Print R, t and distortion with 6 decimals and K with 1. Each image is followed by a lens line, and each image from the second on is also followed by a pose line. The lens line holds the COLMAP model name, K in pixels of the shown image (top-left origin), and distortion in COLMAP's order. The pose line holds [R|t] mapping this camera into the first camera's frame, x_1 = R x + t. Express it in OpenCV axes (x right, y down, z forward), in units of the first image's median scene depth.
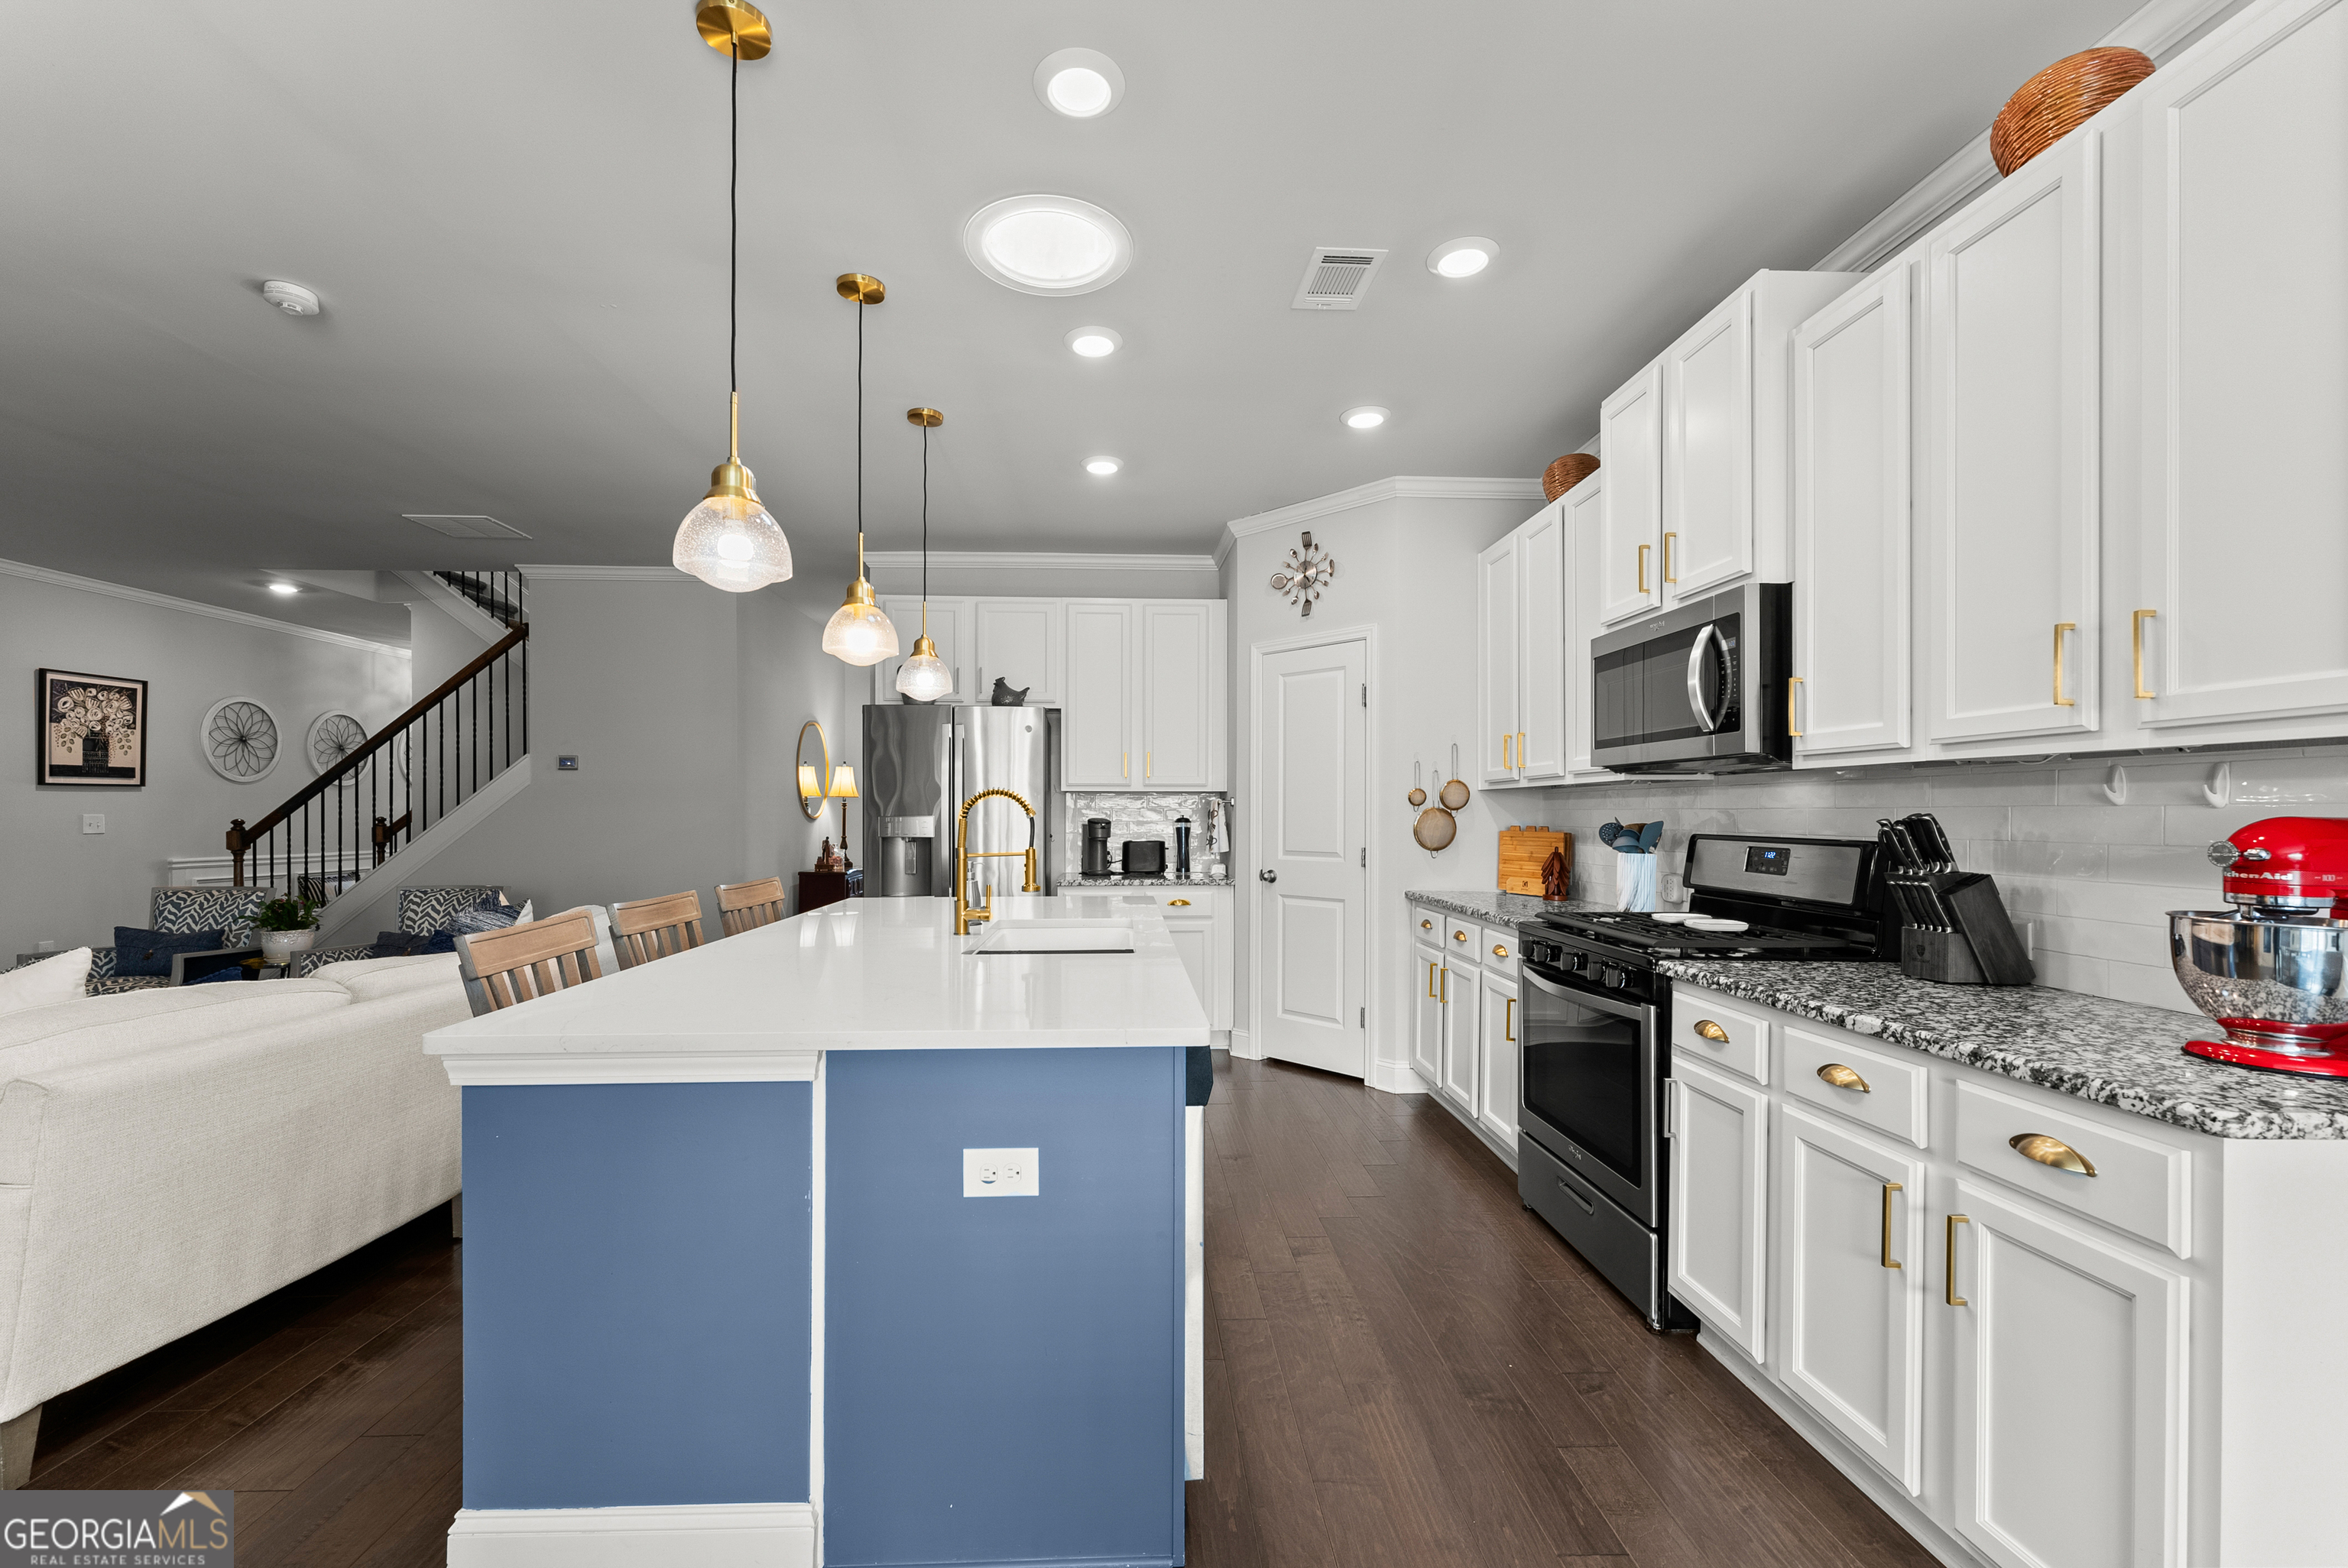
lens RADIAL K [[945.3, 0, 1164.0], [0, 945.3, 814.3], [0, 0, 1]] dist [-0.000432, 0.000247]
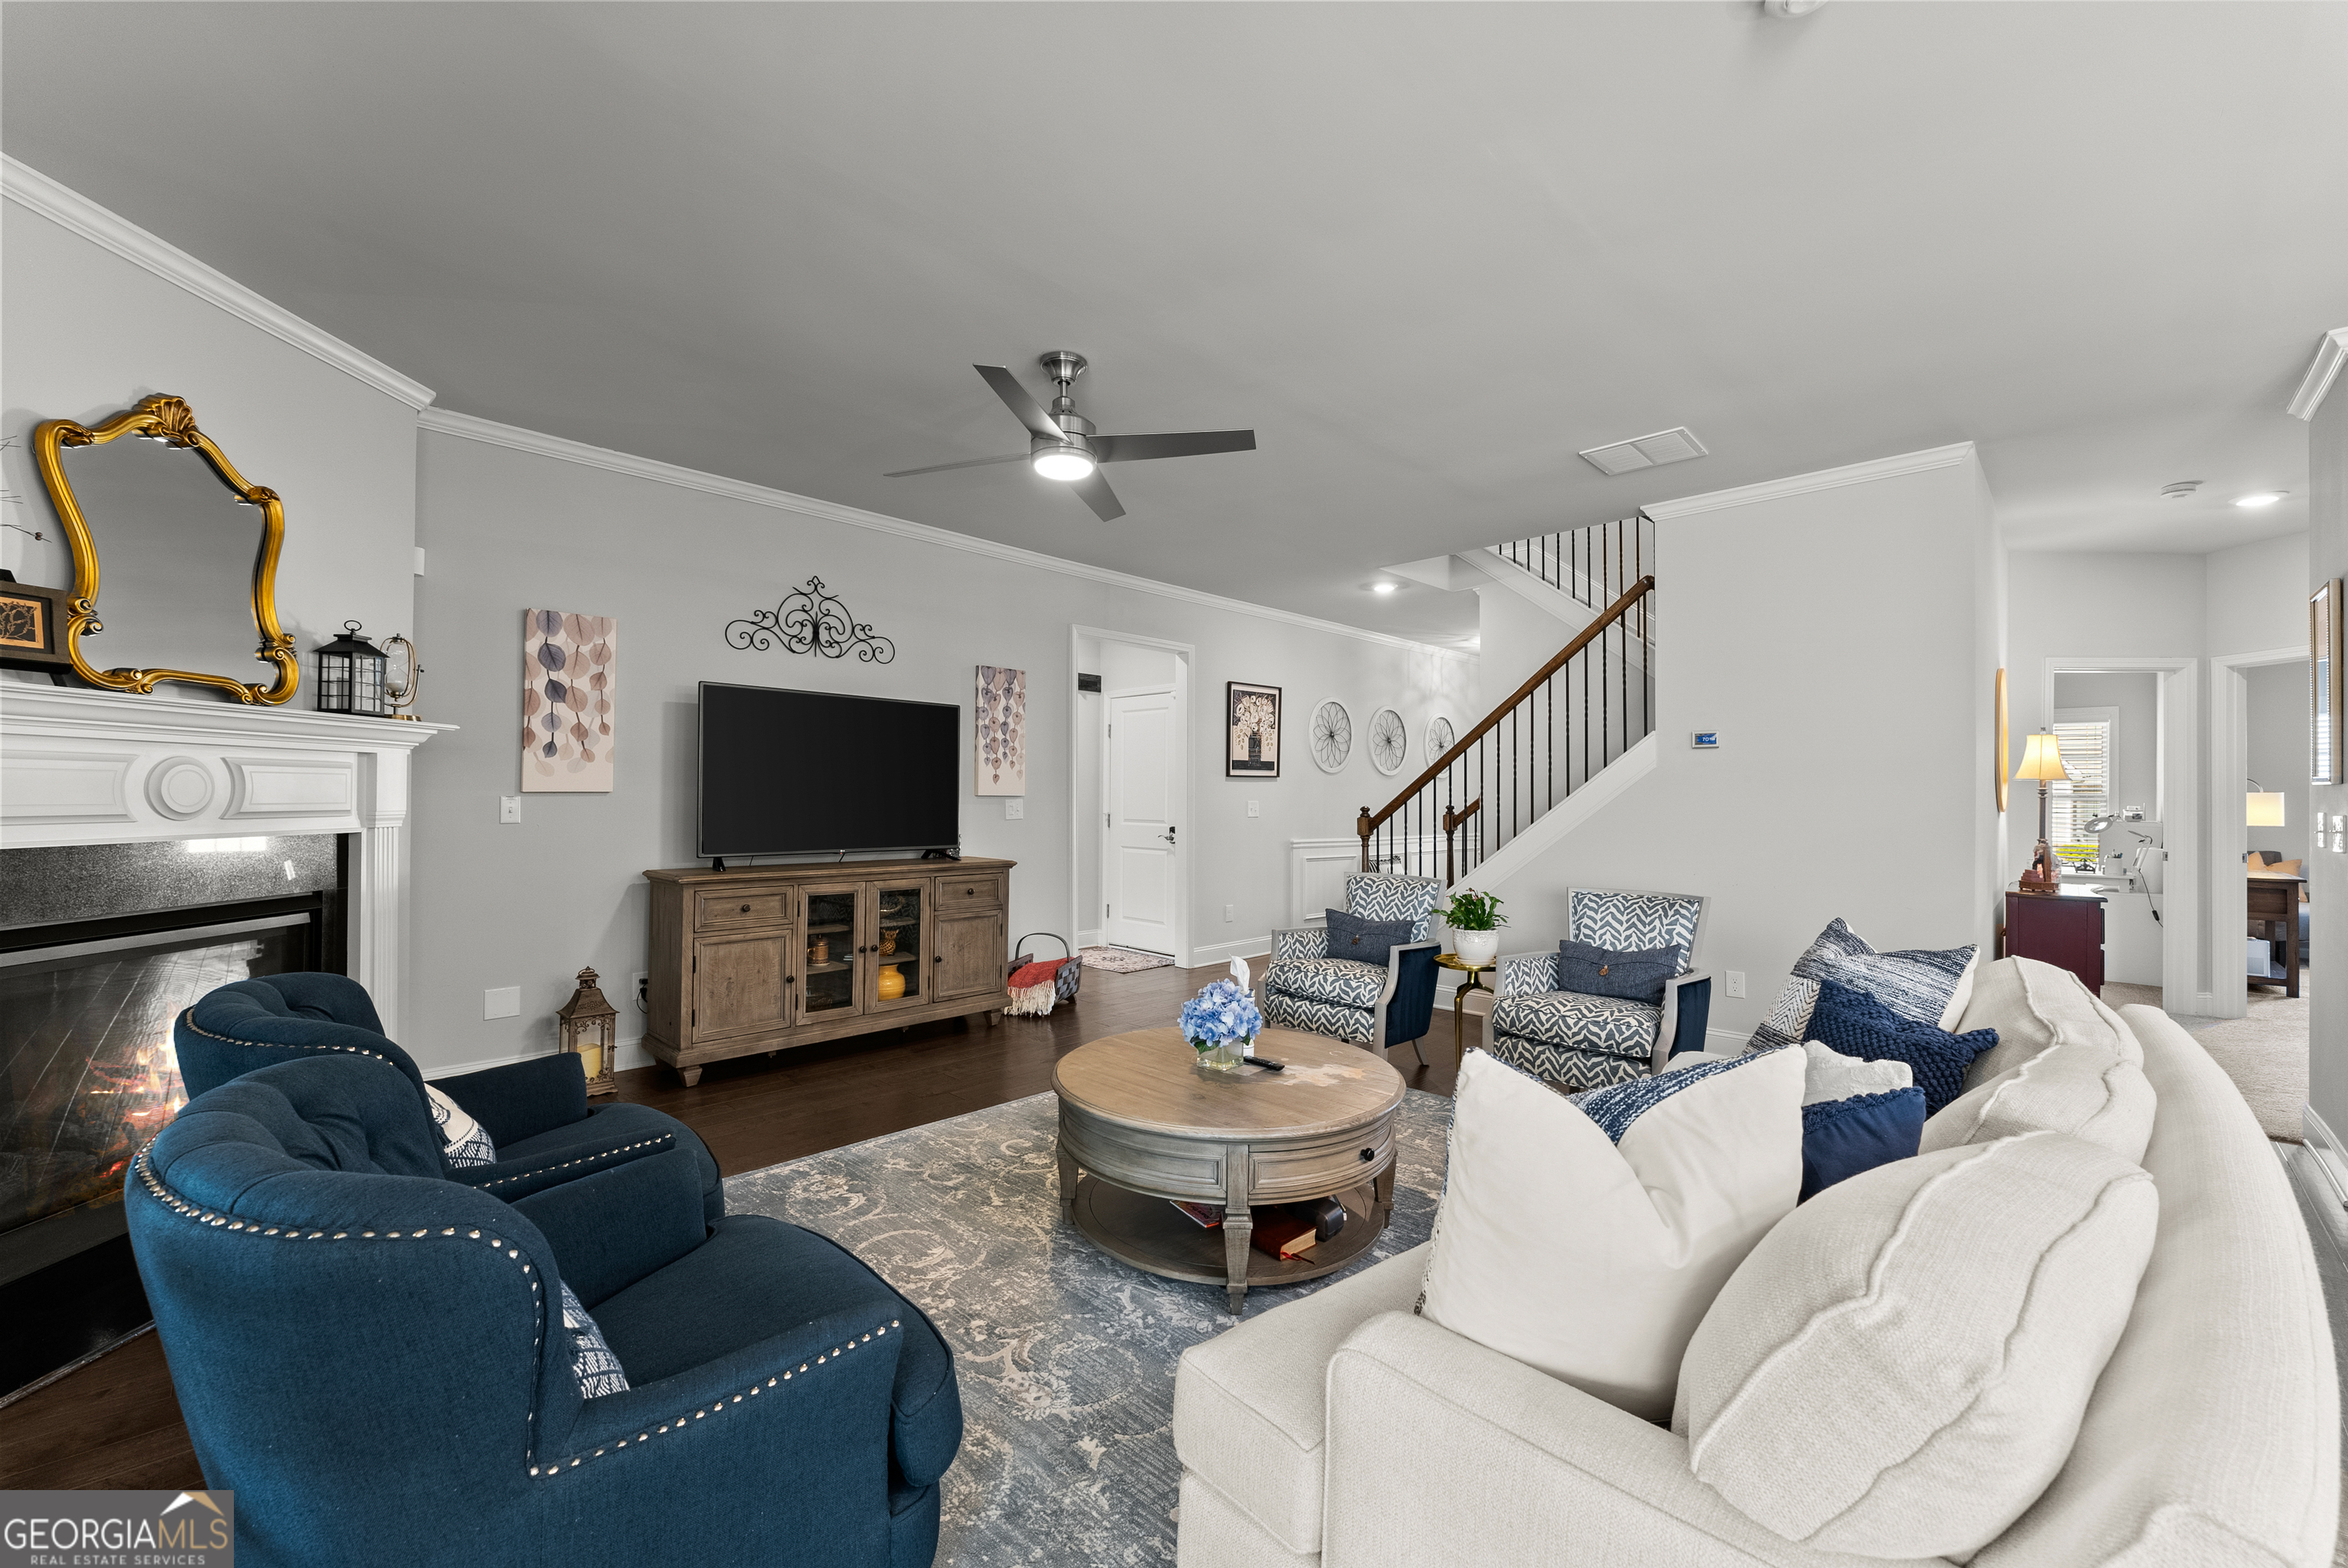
lens RADIAL K [[931.0, 0, 1166.0], [0, 931.0, 791.8], [0, 0, 1]] dist [0.001257, 0.000157]
pose [[0.675322, -0.002434, -0.737519, -0.456253], [-0.007005, 0.999928, -0.009714, 0.000762], [0.737490, 0.011726, 0.675257, 0.166827]]
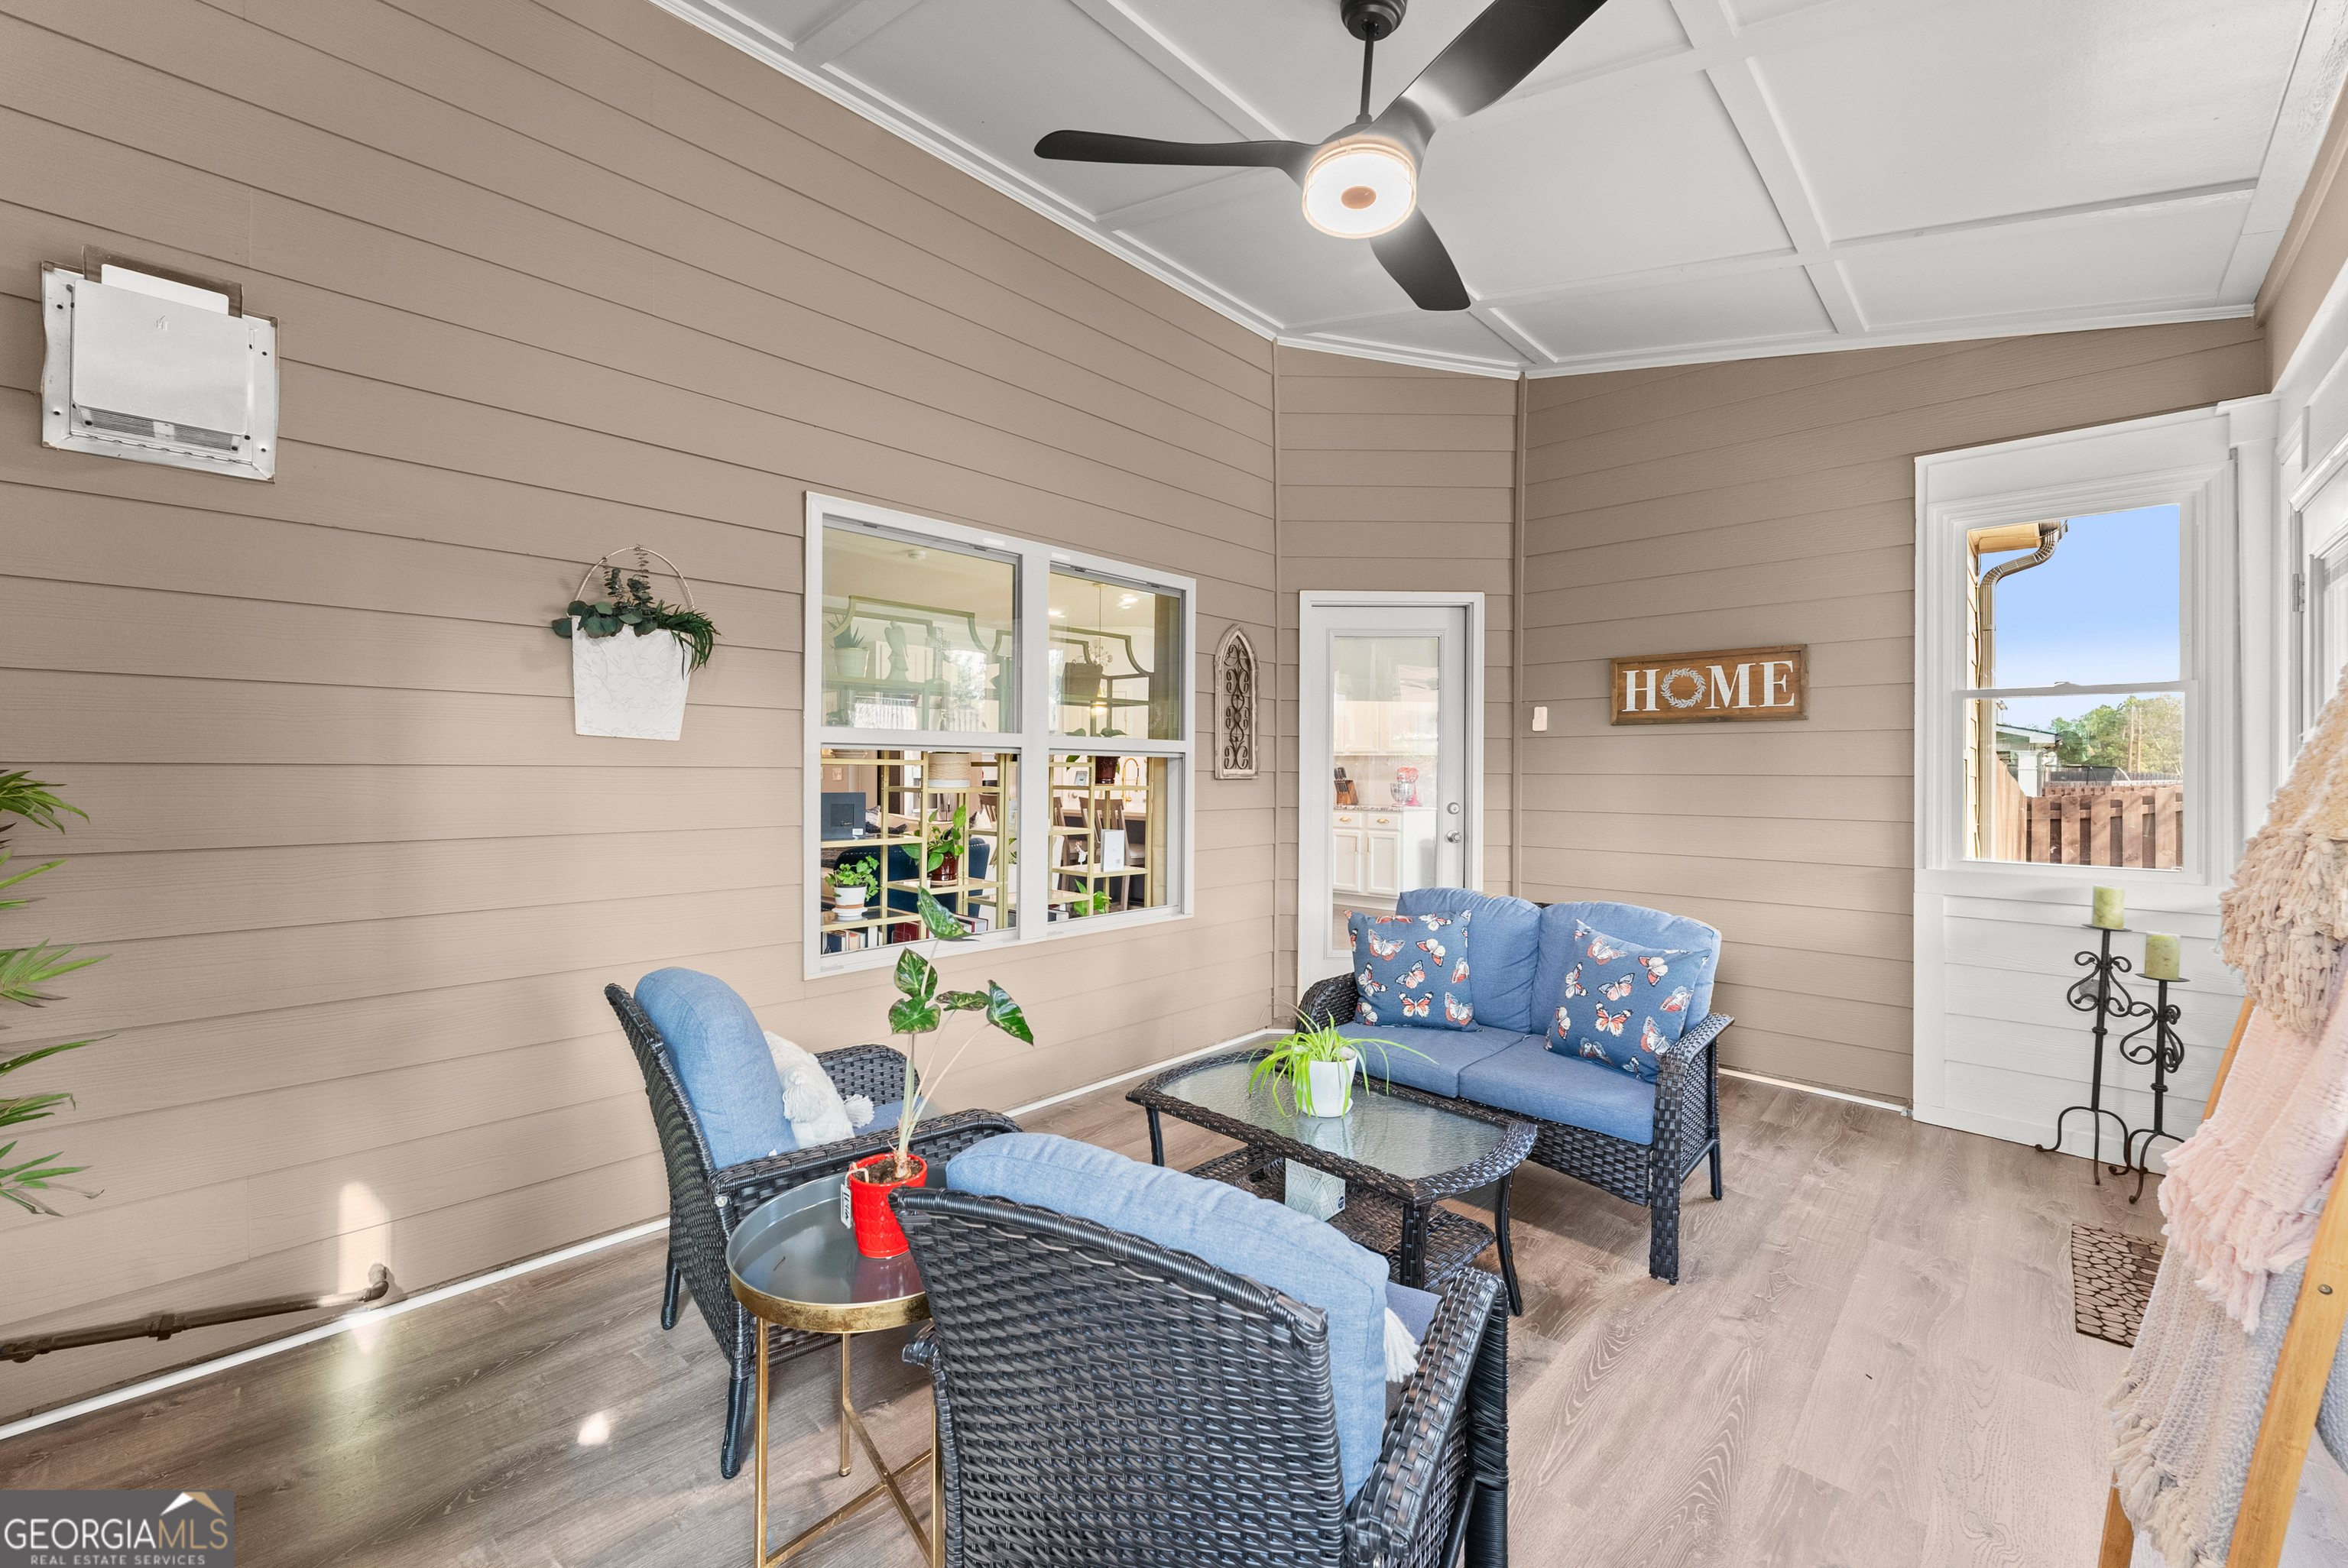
lens RADIAL K [[942.8, 0, 1174.0], [0, 942.8, 784.0], [0, 0, 1]] dist [-0.000725, -0.000078]
pose [[0.720767, -0.007278, 0.693139, -1.282312], [0.000808, 0.999953, 0.009659, 0.015369], [-0.693177, -0.006402, 0.720739, -0.742181]]
